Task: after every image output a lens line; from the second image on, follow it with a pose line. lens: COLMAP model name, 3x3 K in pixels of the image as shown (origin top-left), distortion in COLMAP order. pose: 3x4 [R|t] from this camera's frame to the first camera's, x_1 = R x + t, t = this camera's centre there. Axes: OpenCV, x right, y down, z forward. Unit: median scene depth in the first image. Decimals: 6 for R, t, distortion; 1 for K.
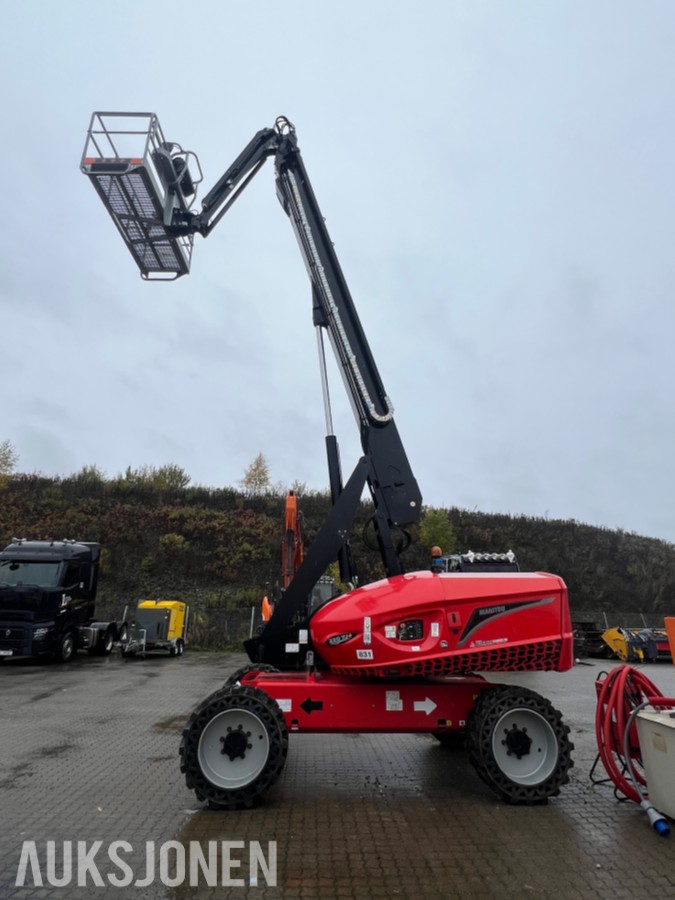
lens RADIAL K [[481.9, 0, 341.8], [0, 481.9, 447.8], [0, 0, 1]] dist [0.001583, -0.002124]
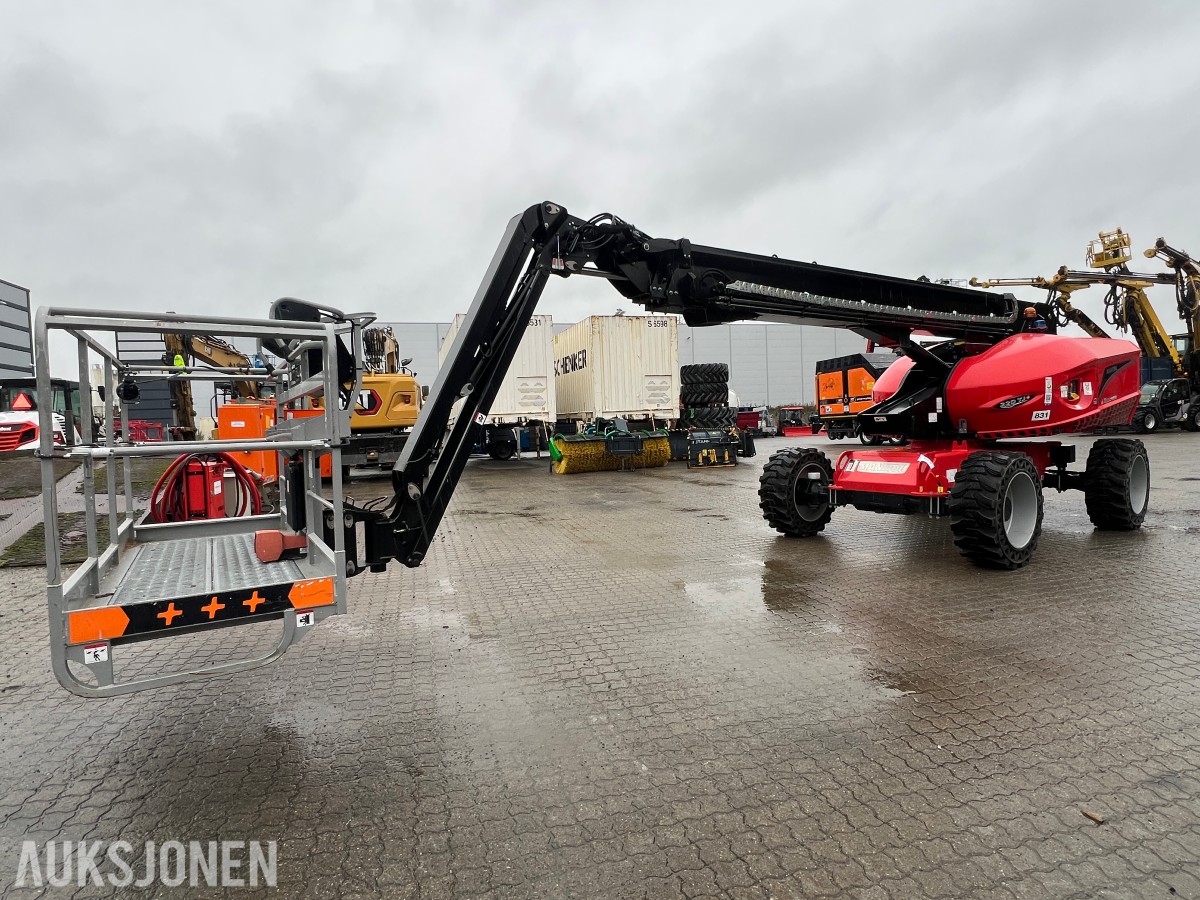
lens RADIAL K [[637.2, 0, 600.0], [0, 637.2, 450.0], [0, 0, 1]] dist [0.004253, -0.000276]
pose [[0.865115, -0.065532, 0.497273, -1.302480], [-0.117281, 0.937515, 0.327584, 0.184846], [-0.487668, -0.341719, 0.803373, 0.396195]]
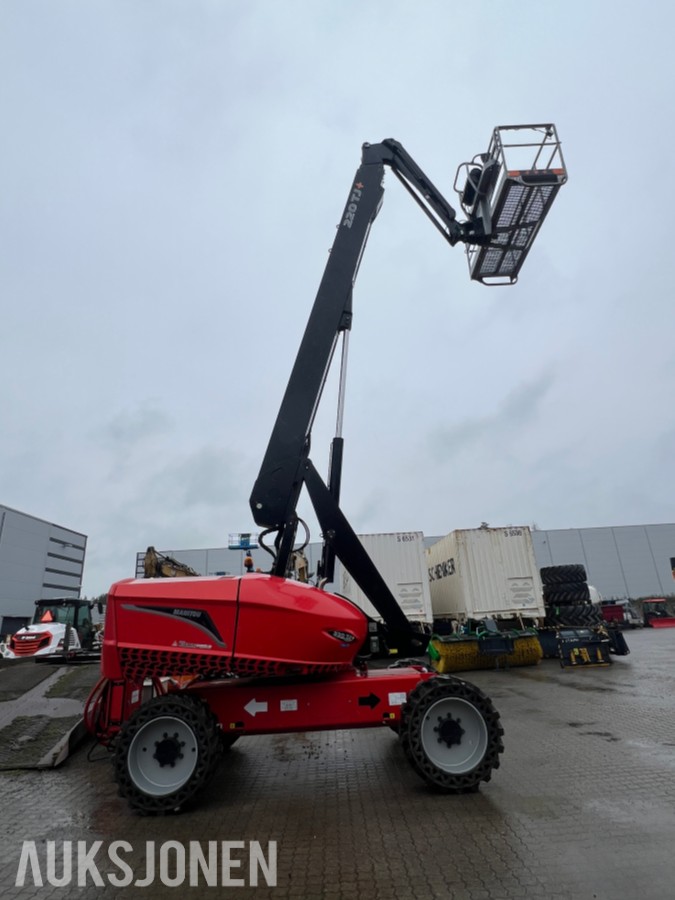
lens RADIAL K [[481.9, 0, 341.8], [0, 481.9, 447.8], [0, 0, 1]] dist [0.001583, -0.002124]
pose [[0.963723, 0.028345, 0.265394, -1.170512], [-0.021637, 0.999369, -0.028165, 0.198552], [-0.266024, 0.021401, 0.963729, 0.543035]]
